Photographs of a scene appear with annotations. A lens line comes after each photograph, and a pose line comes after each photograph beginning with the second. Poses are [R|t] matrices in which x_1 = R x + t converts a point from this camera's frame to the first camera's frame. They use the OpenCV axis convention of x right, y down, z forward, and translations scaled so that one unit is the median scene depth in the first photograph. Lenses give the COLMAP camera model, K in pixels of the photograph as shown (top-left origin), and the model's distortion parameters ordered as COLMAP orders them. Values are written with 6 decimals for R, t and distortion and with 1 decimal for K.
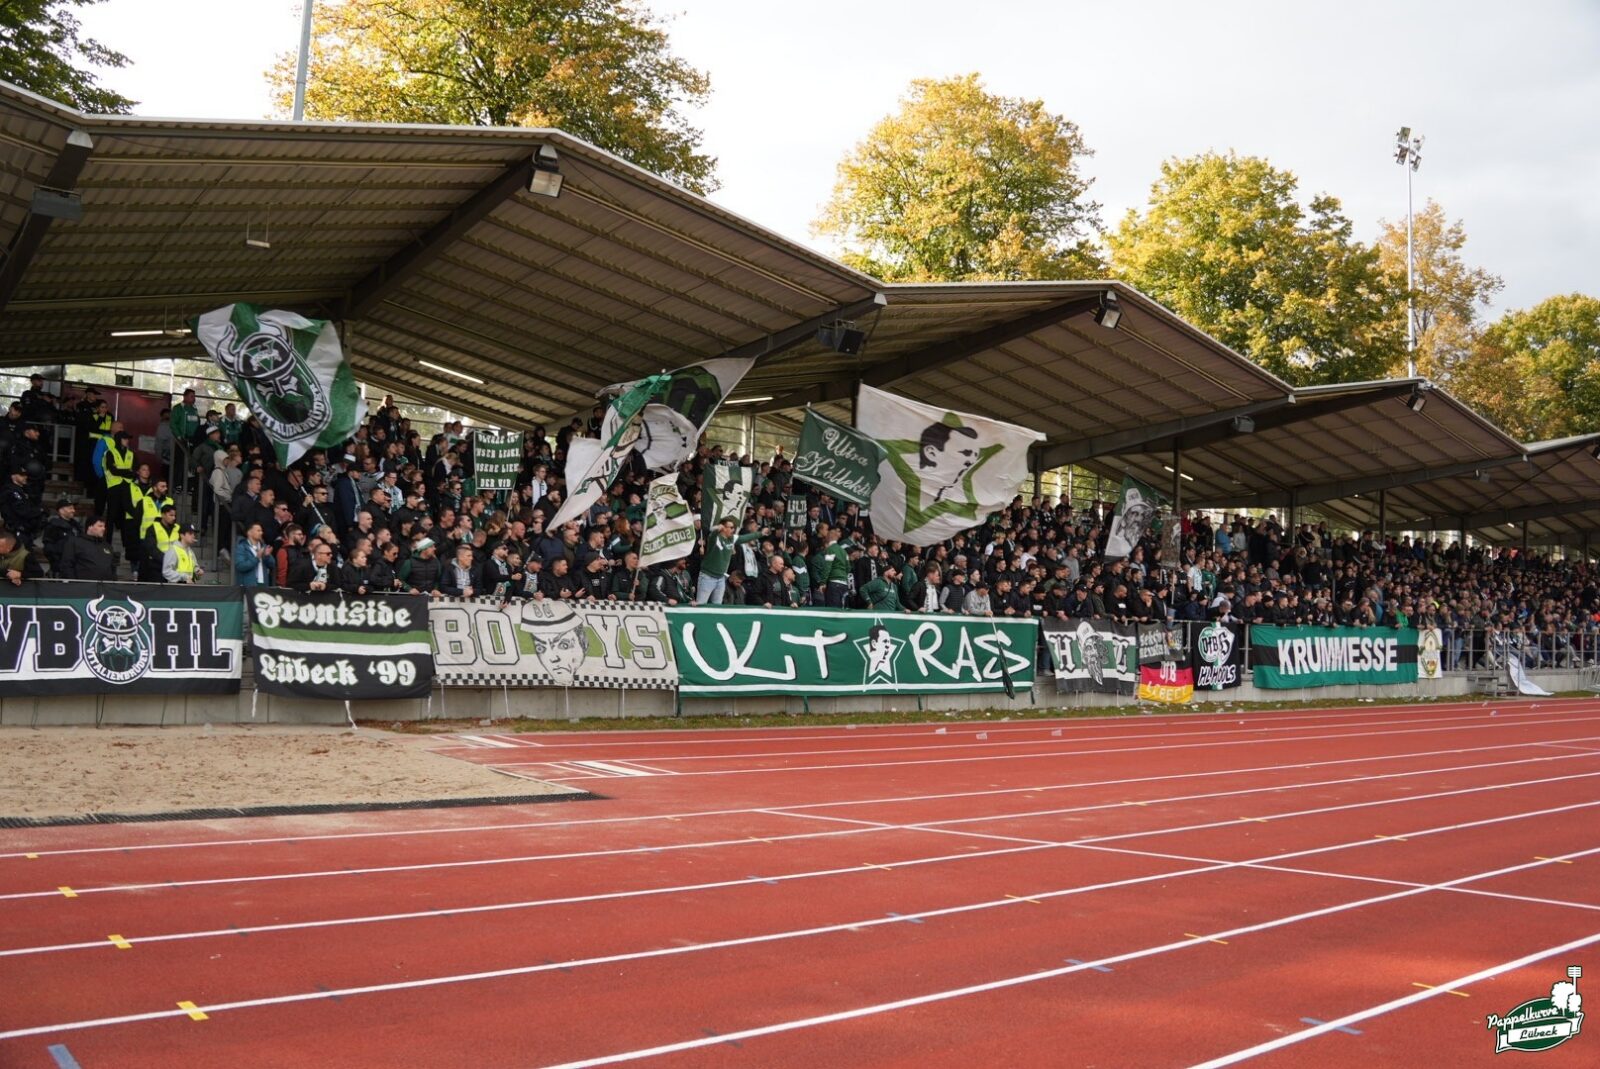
lens RADIAL K [[1400.1, 0, 800.0], [0, 1400.1, 534.5], [0, 0, 1]] dist [-0.165688, 0.141250]
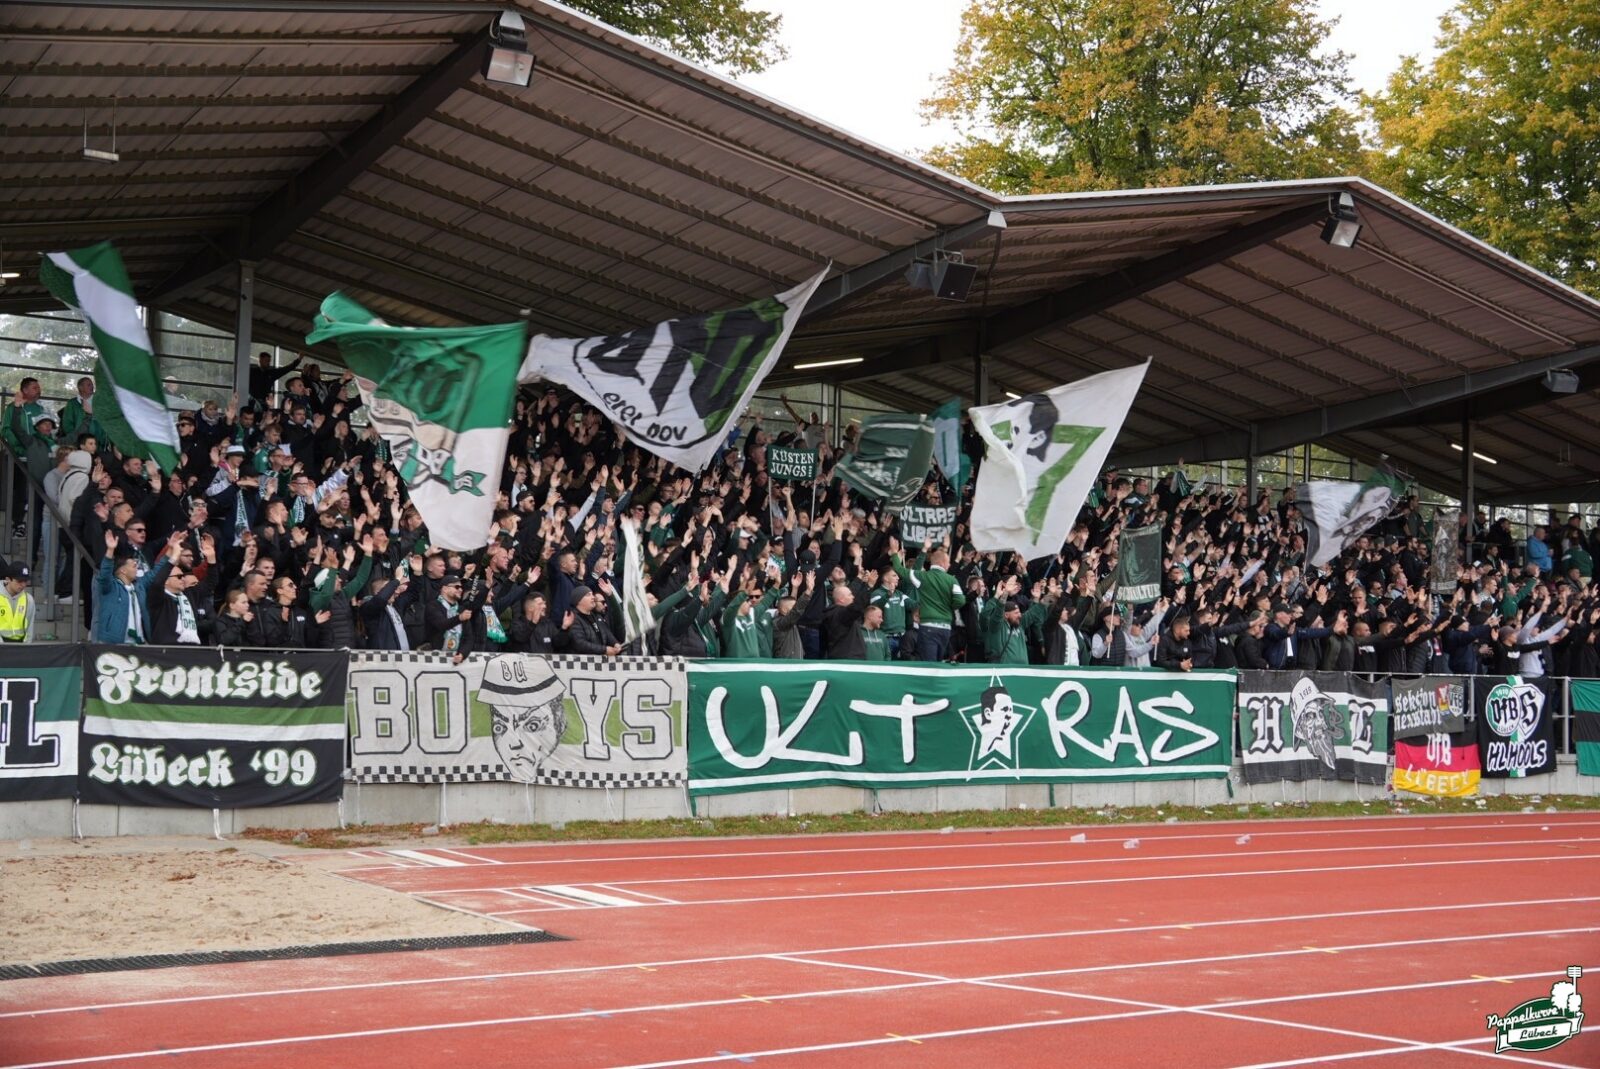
lens RADIAL K [[2028.5, 0, 808.0], [0, 2028.5, 537.7], [0, 0, 1]] dist [-0.036780, 0.384663]
pose [[0.997531, -0.012770, -0.069057, 0.029607], [0.012557, 0.999915, -0.003522, -0.006288], [0.069096, 0.002646, 0.997607, -0.019533]]
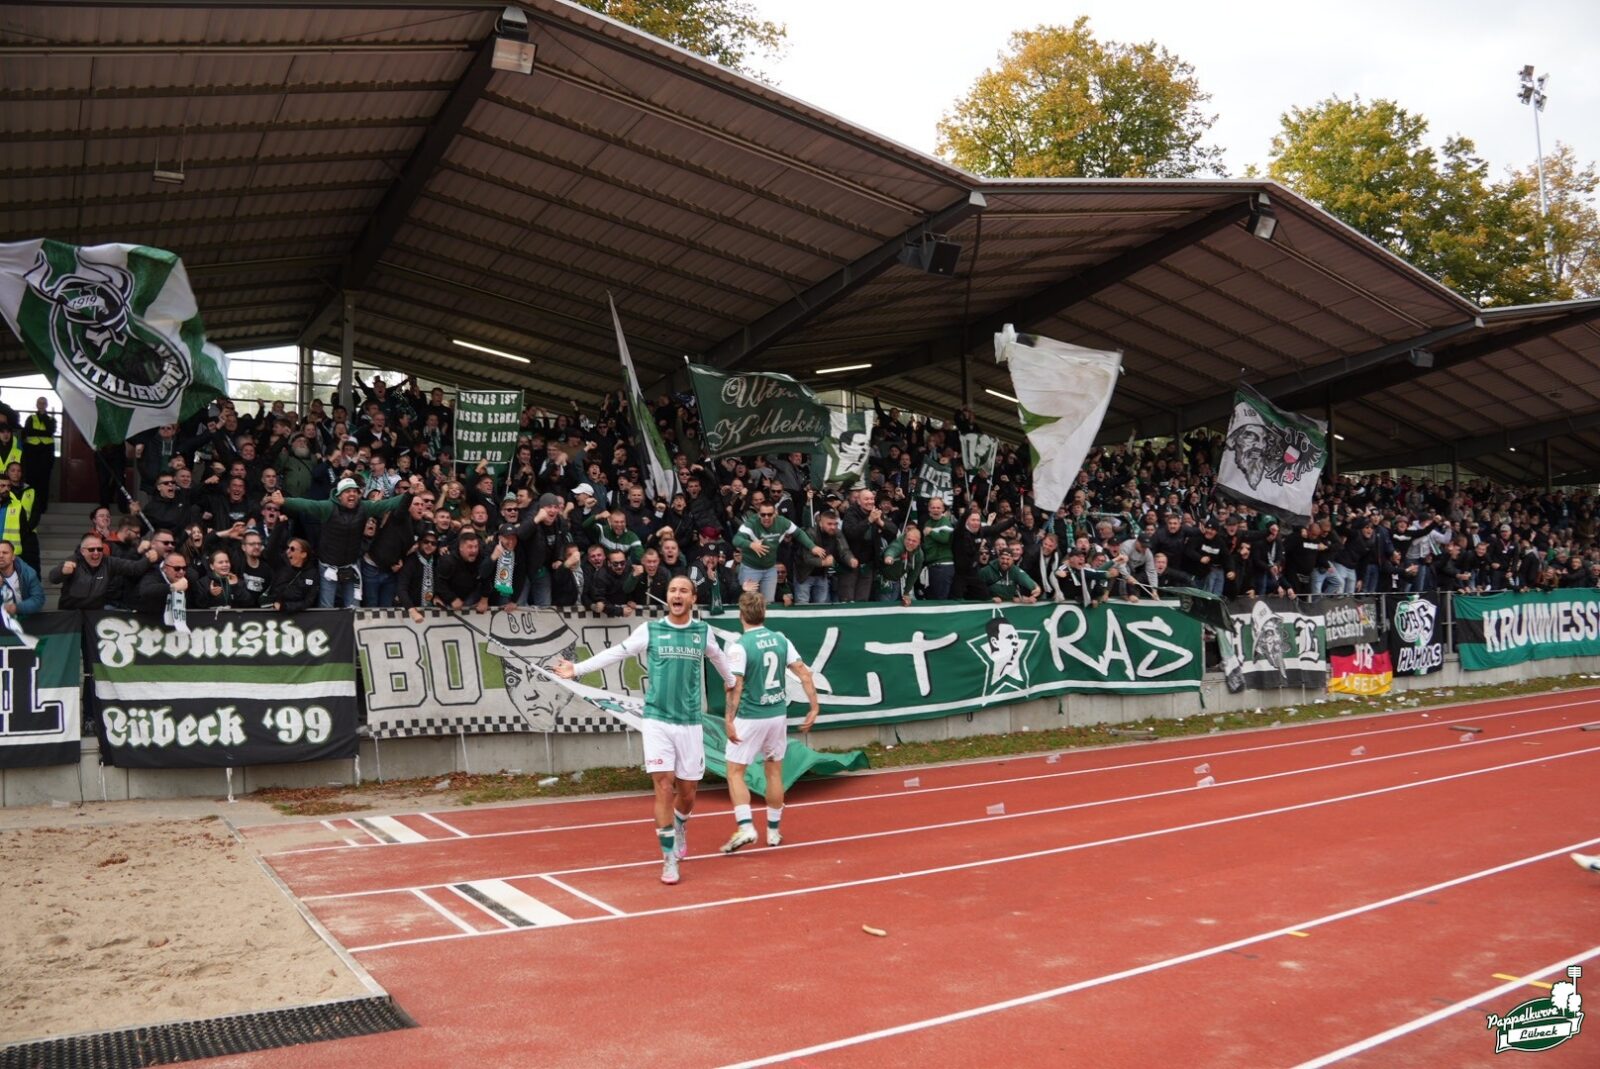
lens RADIAL K [[1273.3, 0, 799.5], [0, 1273.3, 541.7], [0, 0, 1]] dist [-0.203422, 0.122071]
pose [[0.992165, -0.054953, -0.112198, 0.025332], [0.055255, 0.998472, -0.000415, 0.015344], [0.112050, -0.005788, 0.993686, 0.275248]]
